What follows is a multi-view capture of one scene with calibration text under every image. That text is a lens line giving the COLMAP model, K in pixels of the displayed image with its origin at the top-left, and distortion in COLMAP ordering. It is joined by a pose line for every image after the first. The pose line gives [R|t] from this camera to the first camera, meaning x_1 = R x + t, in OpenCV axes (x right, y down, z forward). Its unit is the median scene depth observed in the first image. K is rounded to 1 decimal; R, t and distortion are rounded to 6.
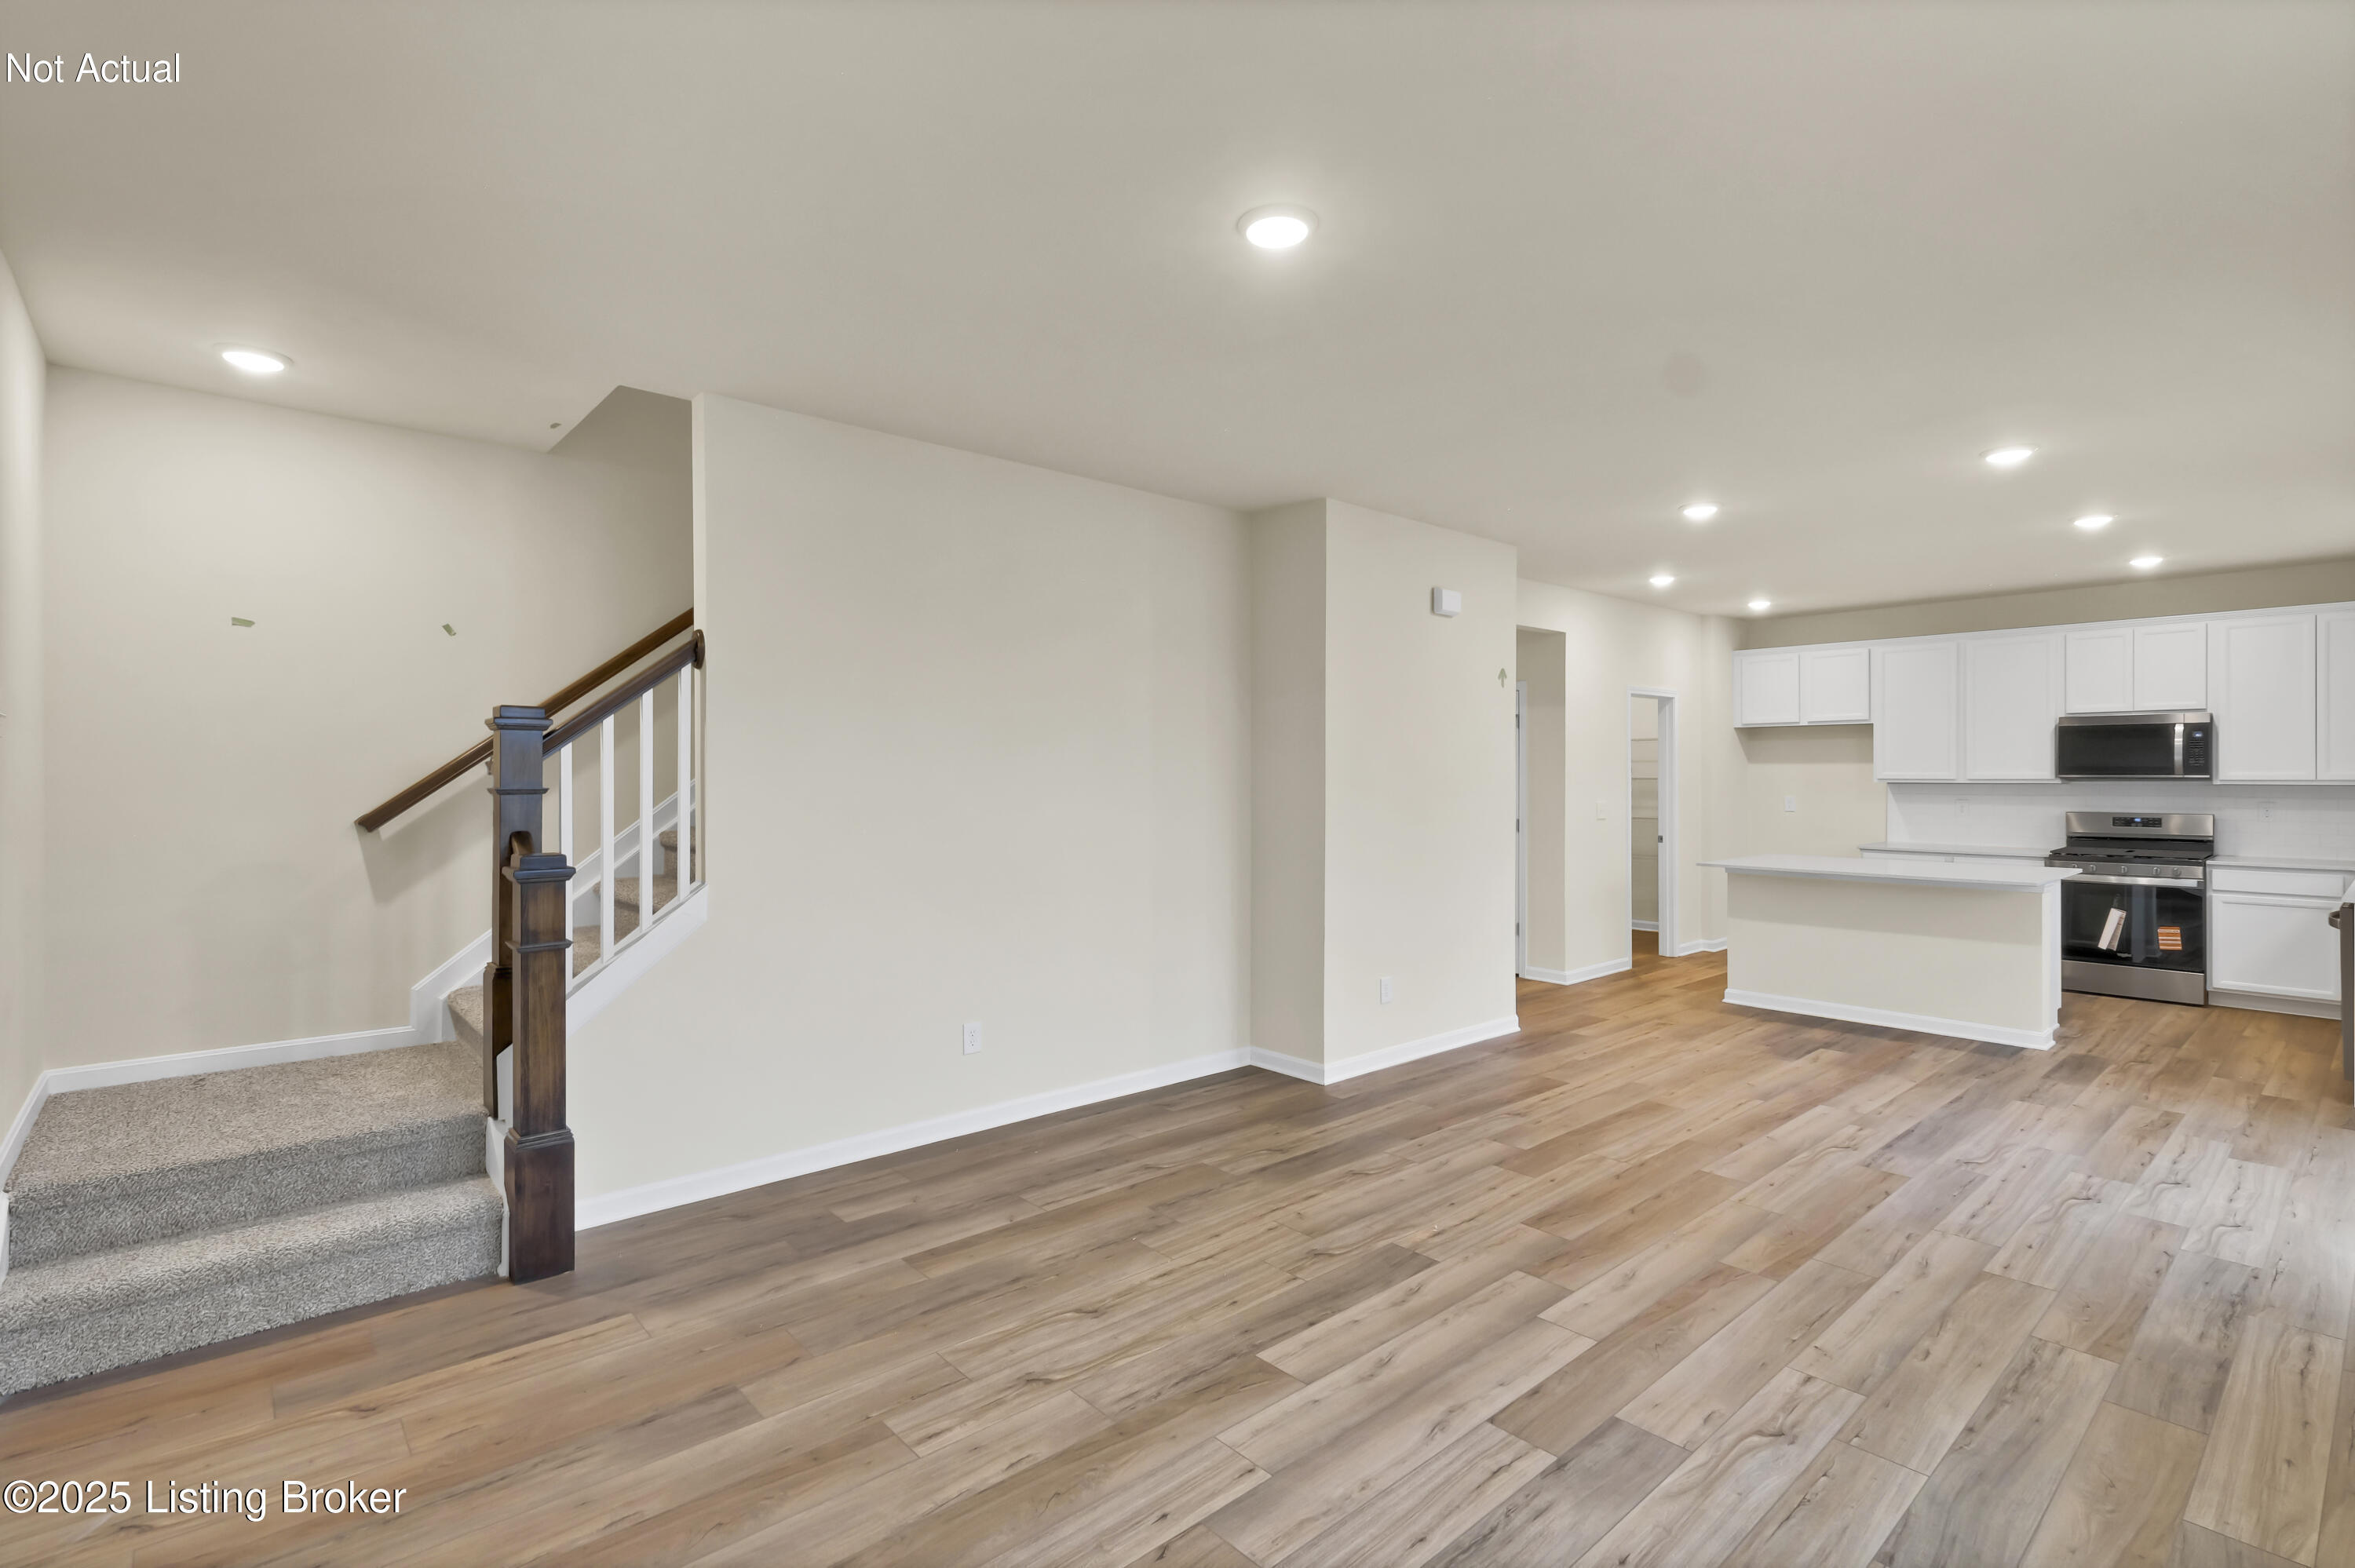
lens RADIAL K [[1113.2, 0, 1178.4], [0, 1113.2, 785.1], [0, 0, 1]] dist [0.005958, -0.000147]
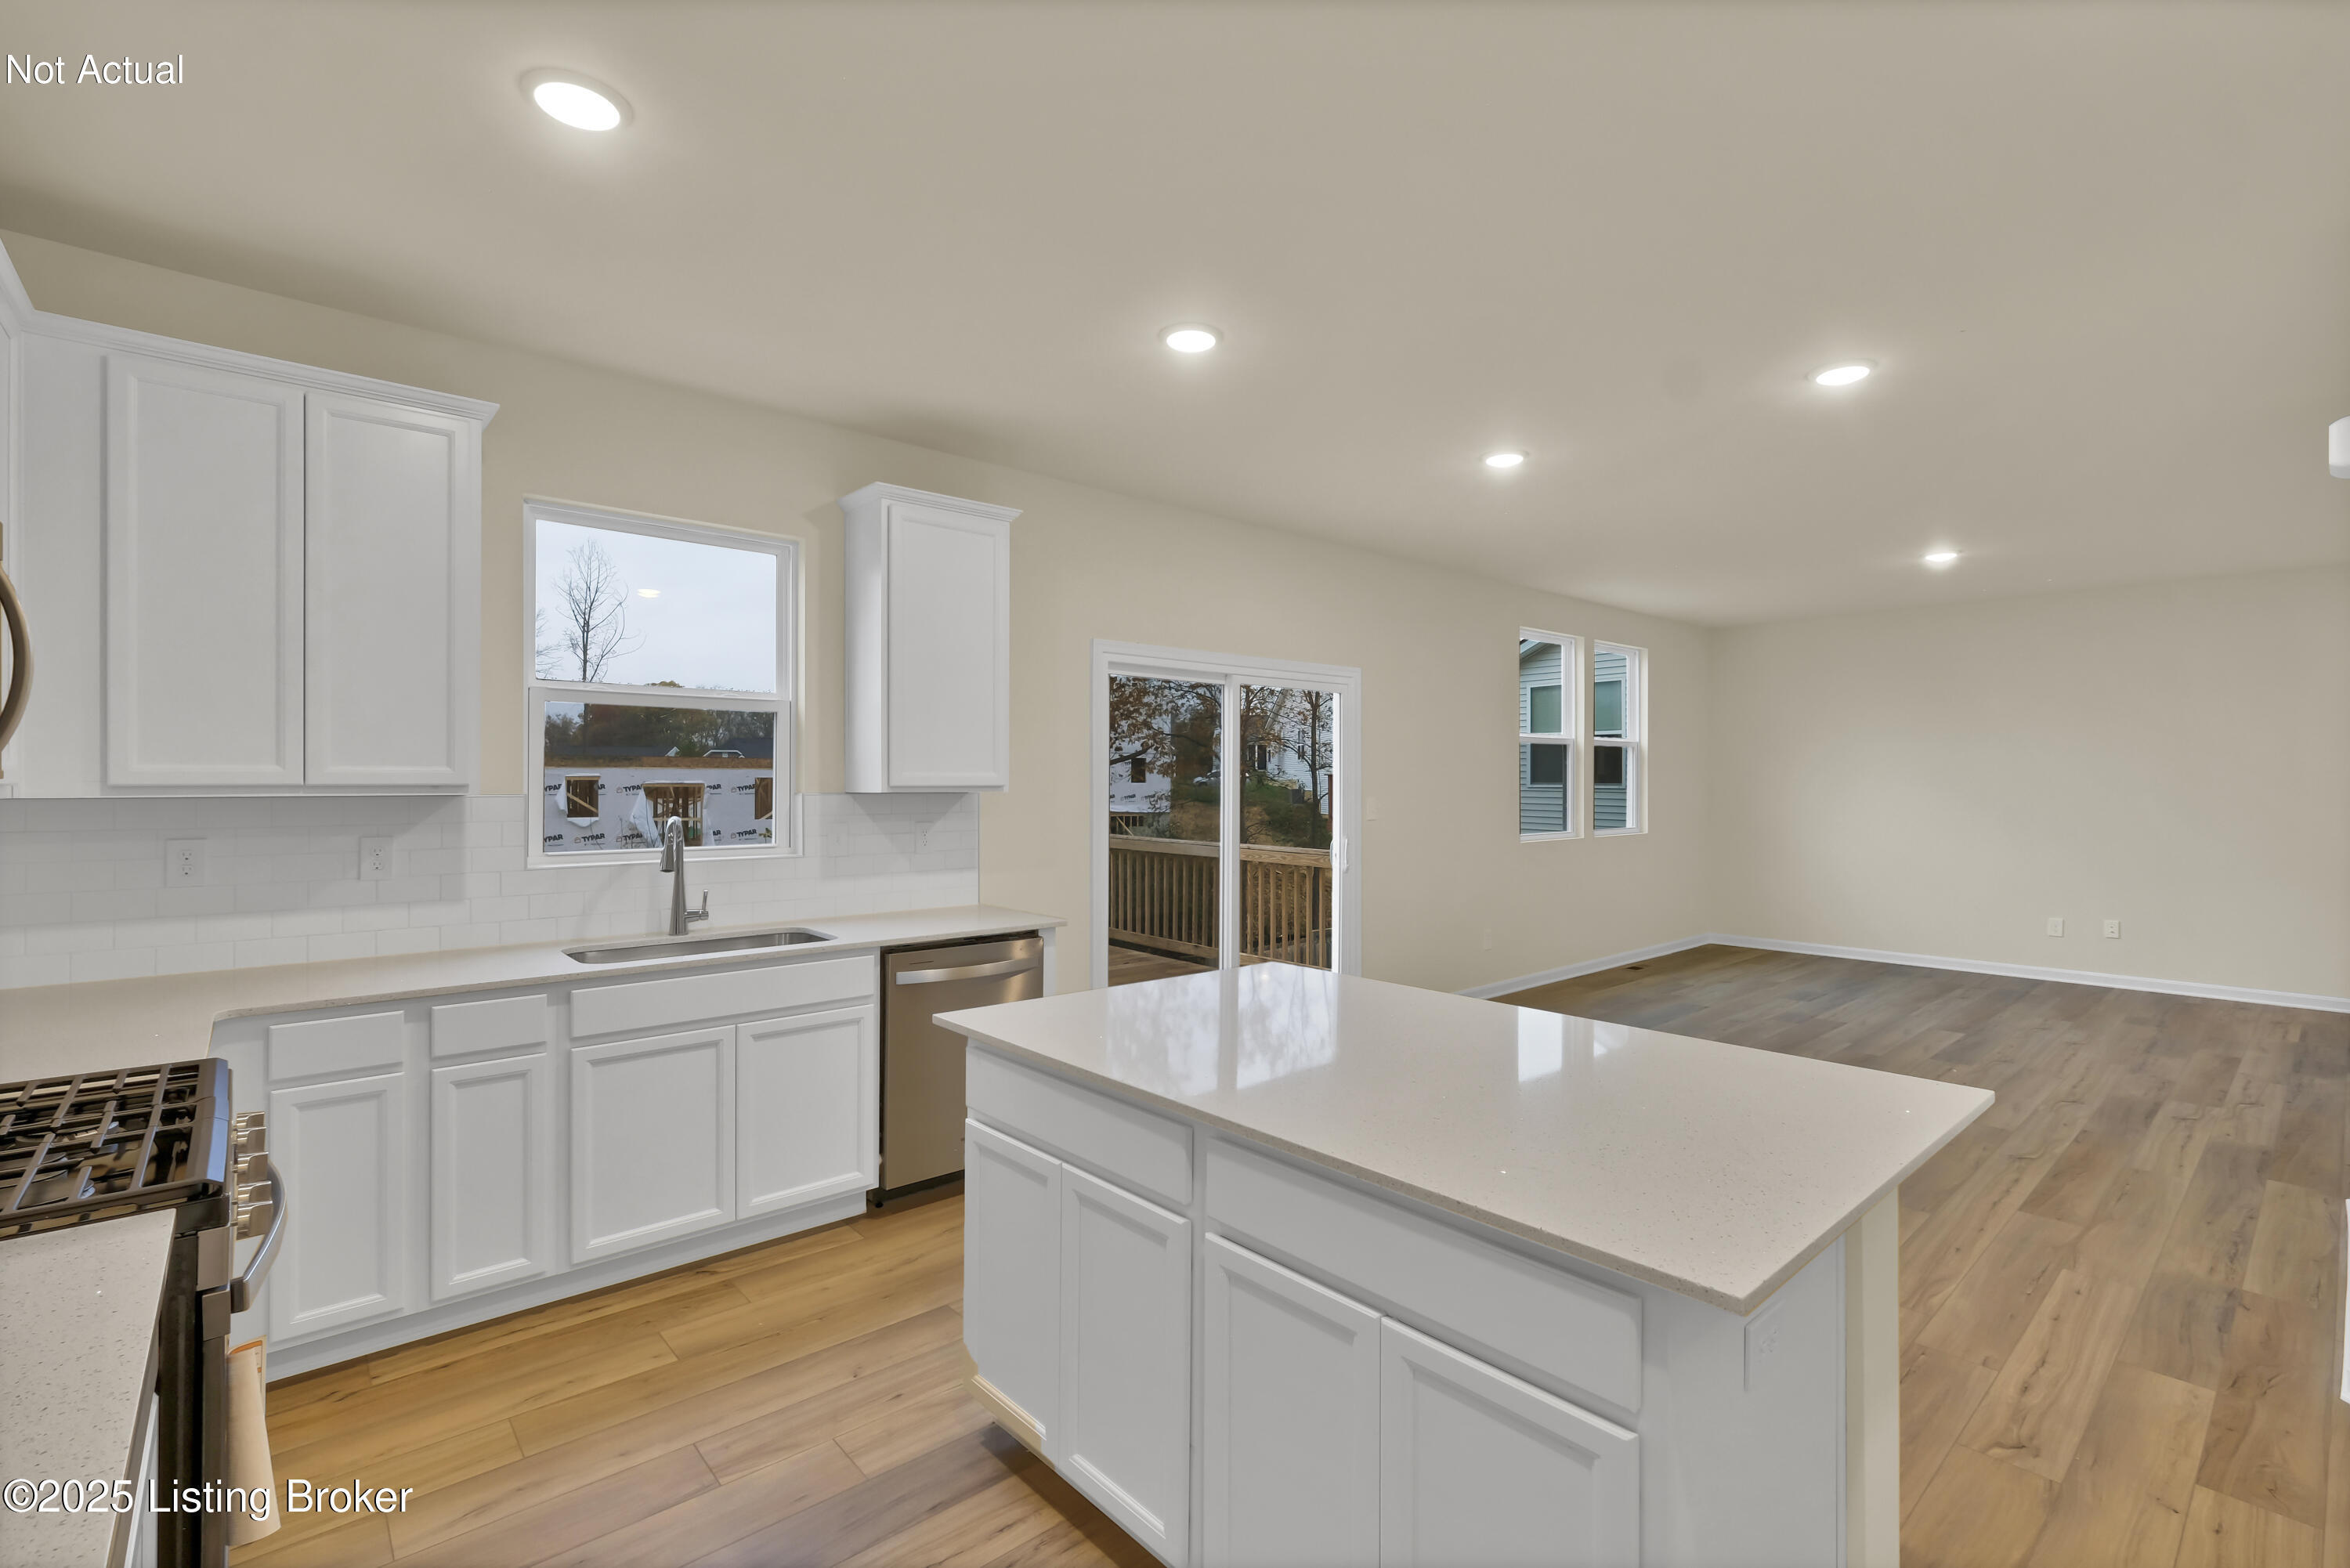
lens RADIAL K [[1049.7, 0, 1192.3], [0, 1049.7, 778.2], [0, 0, 1]] dist [0.001912, 0.000680]
pose [[-0.999999, -0.001367, 0.000409, 1.124316], [-0.001364, 0.999974, 0.007113, -0.016691], [-0.000419, 0.007113, -0.999975, 2.137577]]
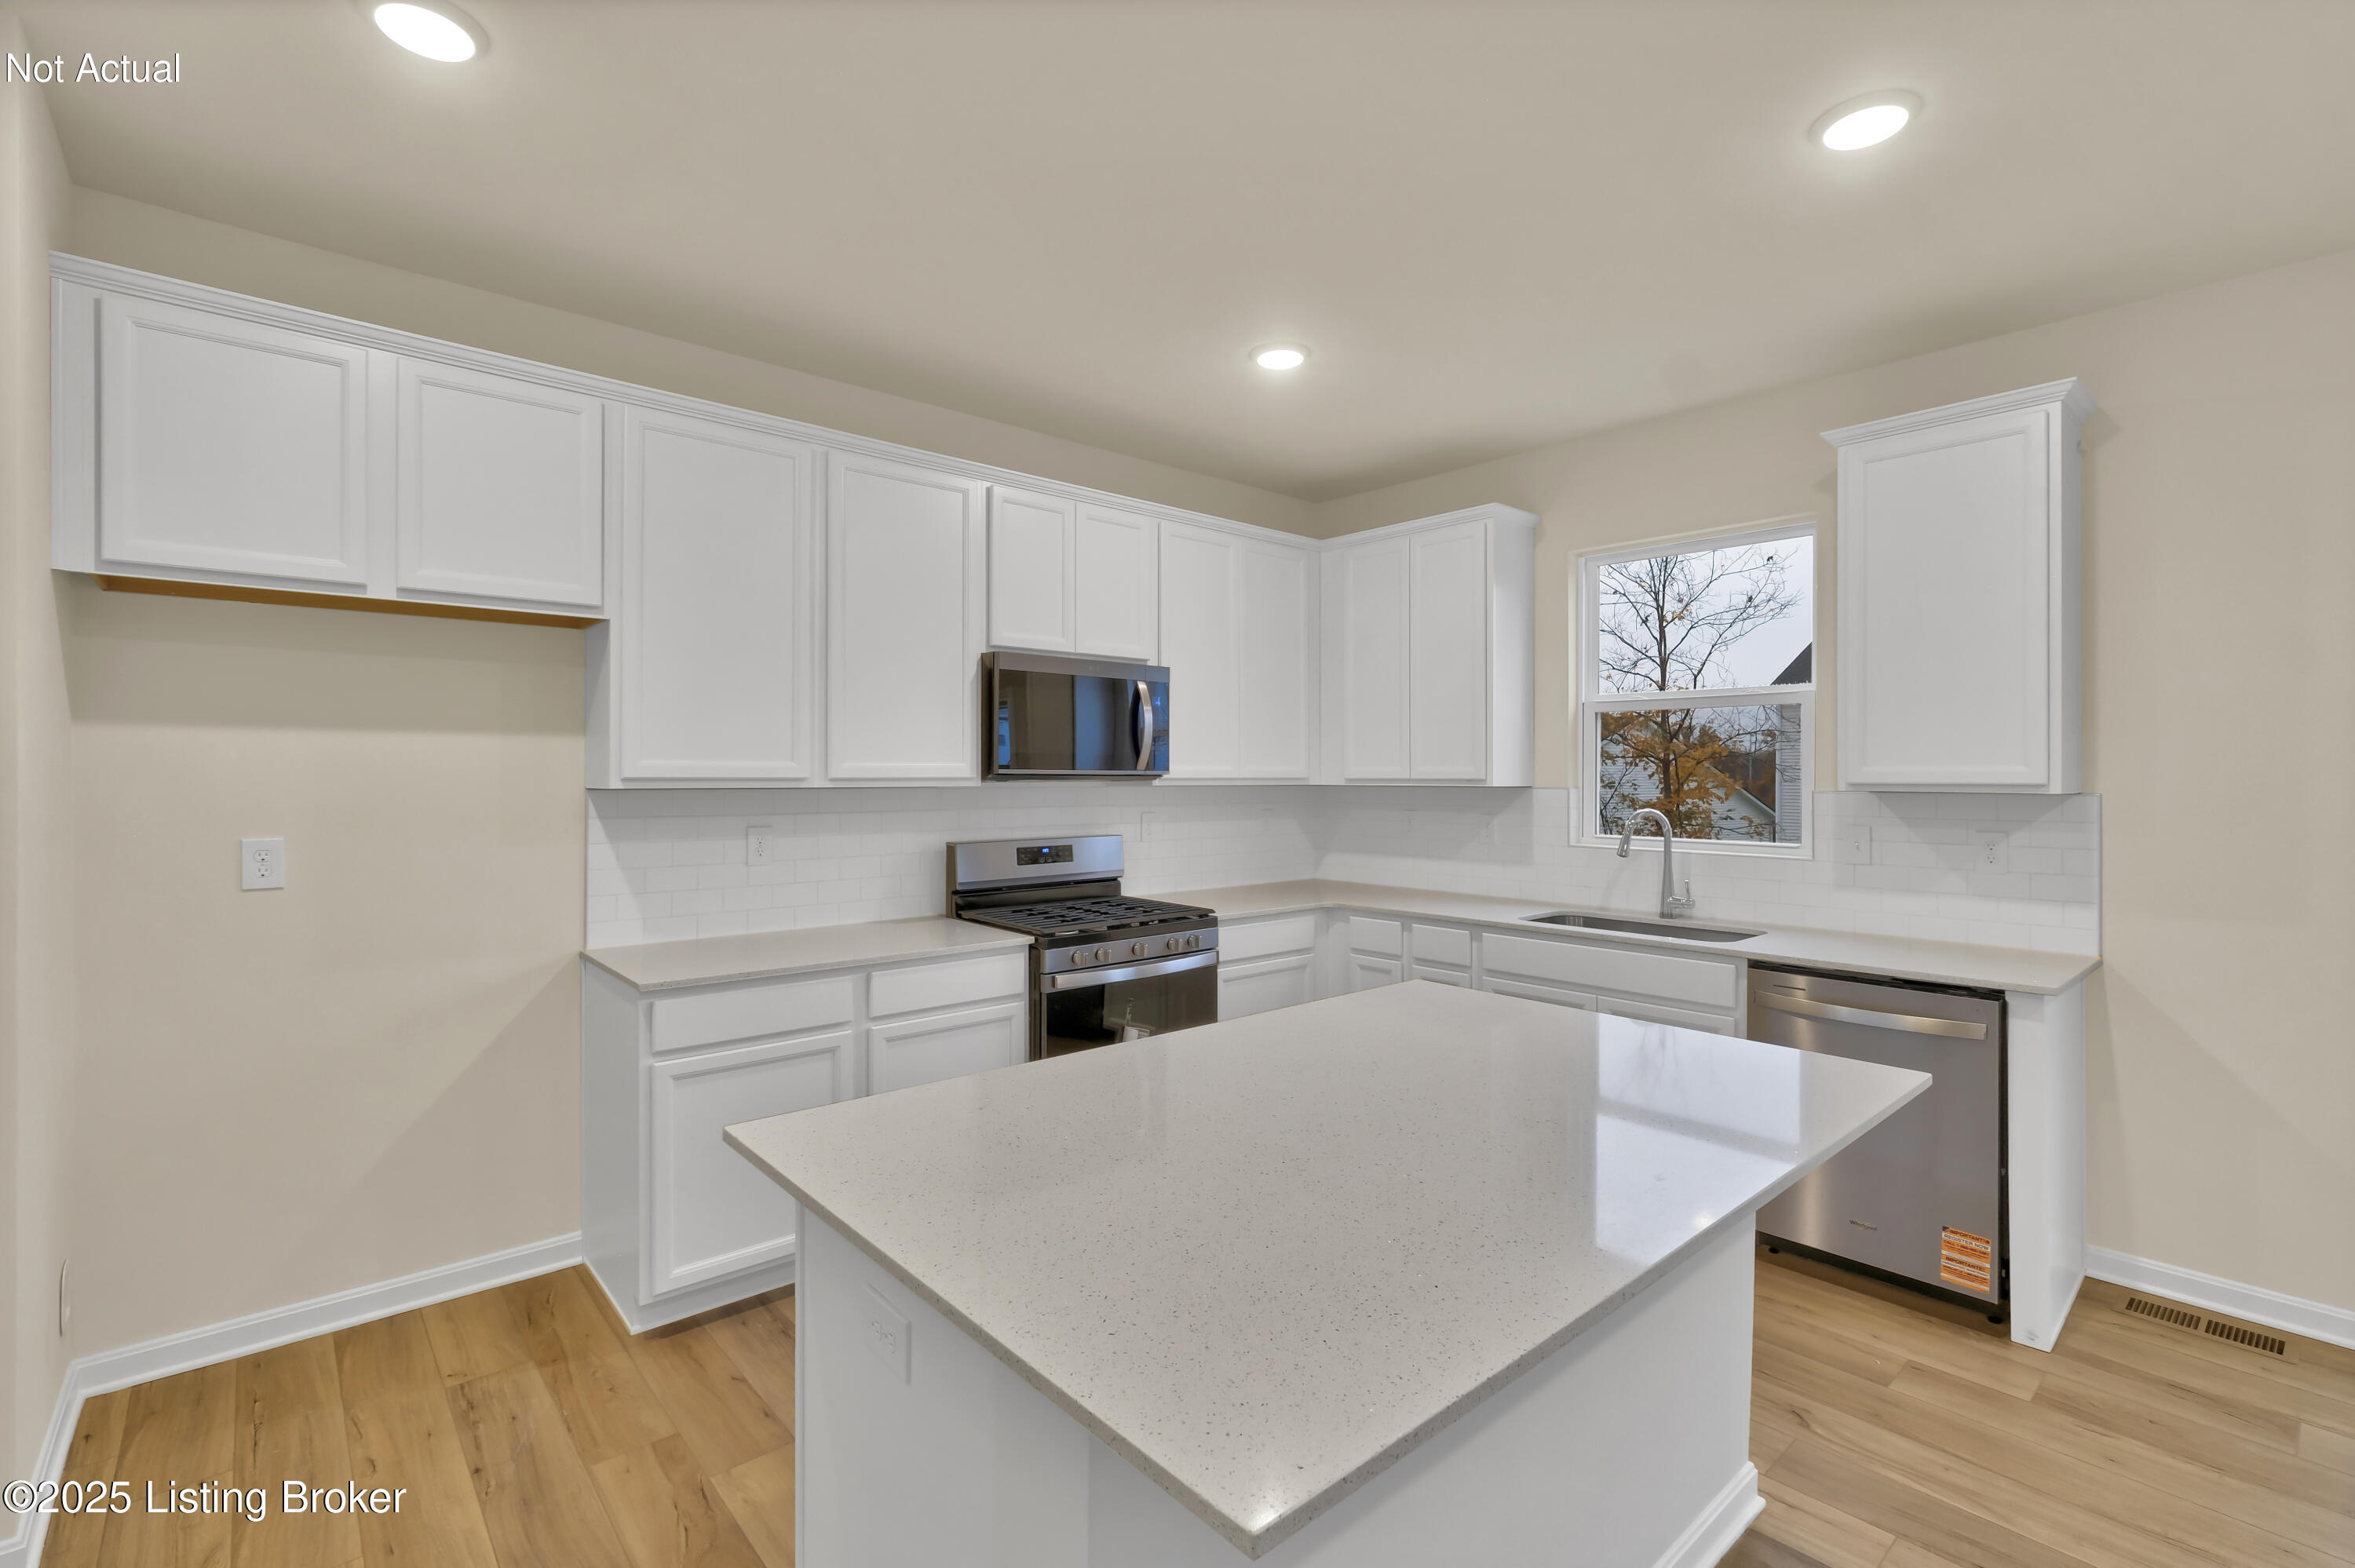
lens RADIAL K [[1051.9, 0, 1177.2], [0, 1051.9, 779.4], [0, 0, 1]] dist [0.001912, 0.000680]
pose [[0.006555, -0.003278, 0.999973, 0.610760], [0.005668, 0.999979, 0.003241, -0.011066], [-0.999962, 0.005647, 0.006574, 1.712960]]
